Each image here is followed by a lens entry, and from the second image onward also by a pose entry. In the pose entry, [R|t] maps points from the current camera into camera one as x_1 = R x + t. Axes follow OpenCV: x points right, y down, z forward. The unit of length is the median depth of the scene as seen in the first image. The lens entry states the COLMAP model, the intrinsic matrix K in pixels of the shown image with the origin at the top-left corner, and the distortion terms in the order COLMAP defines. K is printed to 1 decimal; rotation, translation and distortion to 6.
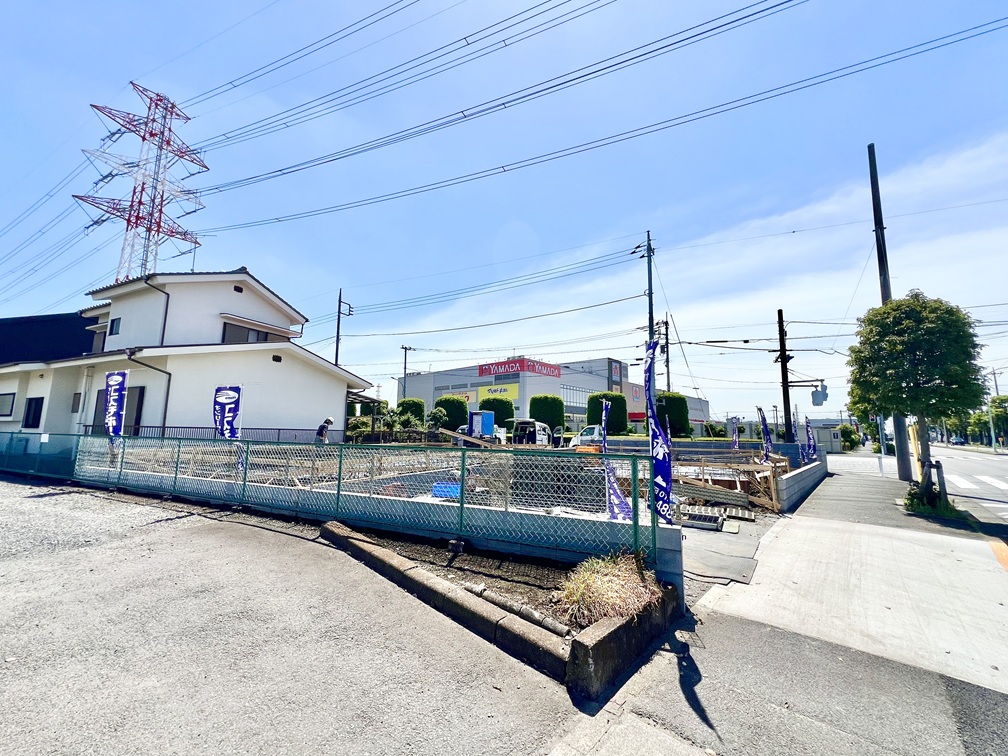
lens RADIAL K [[408.2, 0, 507.9], [0, 408.2, 378.3], [0, 0, 1]] dist [-0.003166, -0.000058]
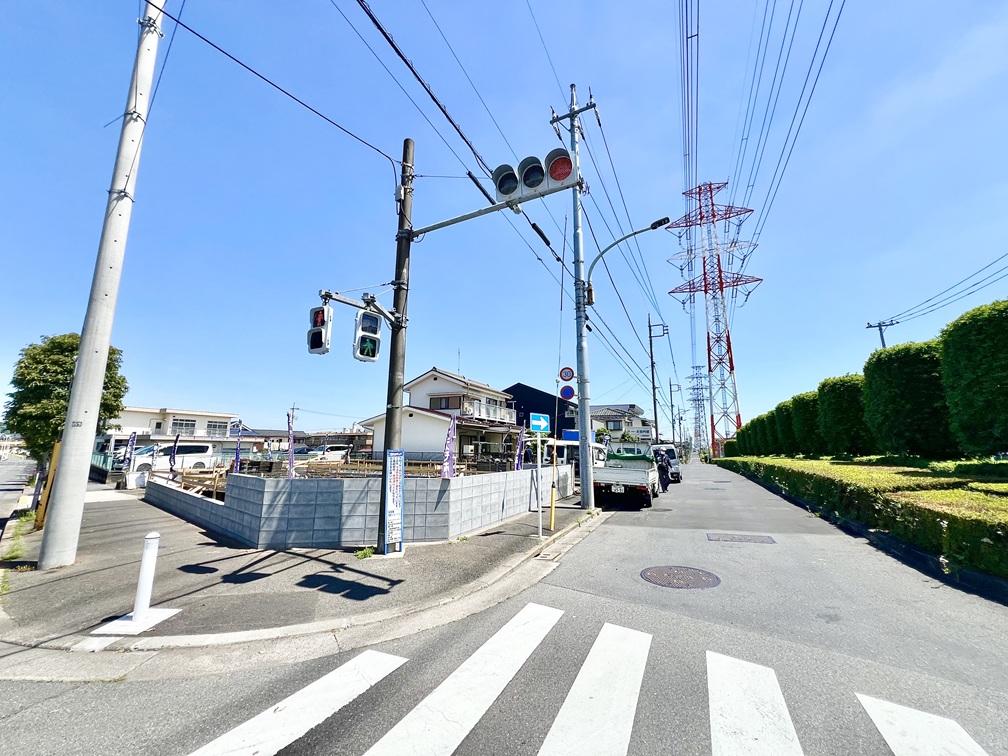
lens RADIAL K [[408.6, 0, 501.1], [0, 408.6, 377.2], [0, 0, 1]] dist [-0.001428, -0.000051]
pose [[-0.016430, -0.183987, -0.982791, 0.320579], [0.123471, 0.975027, -0.184598, 0.043627], [0.992212, -0.124379, 0.006697, 0.337755]]
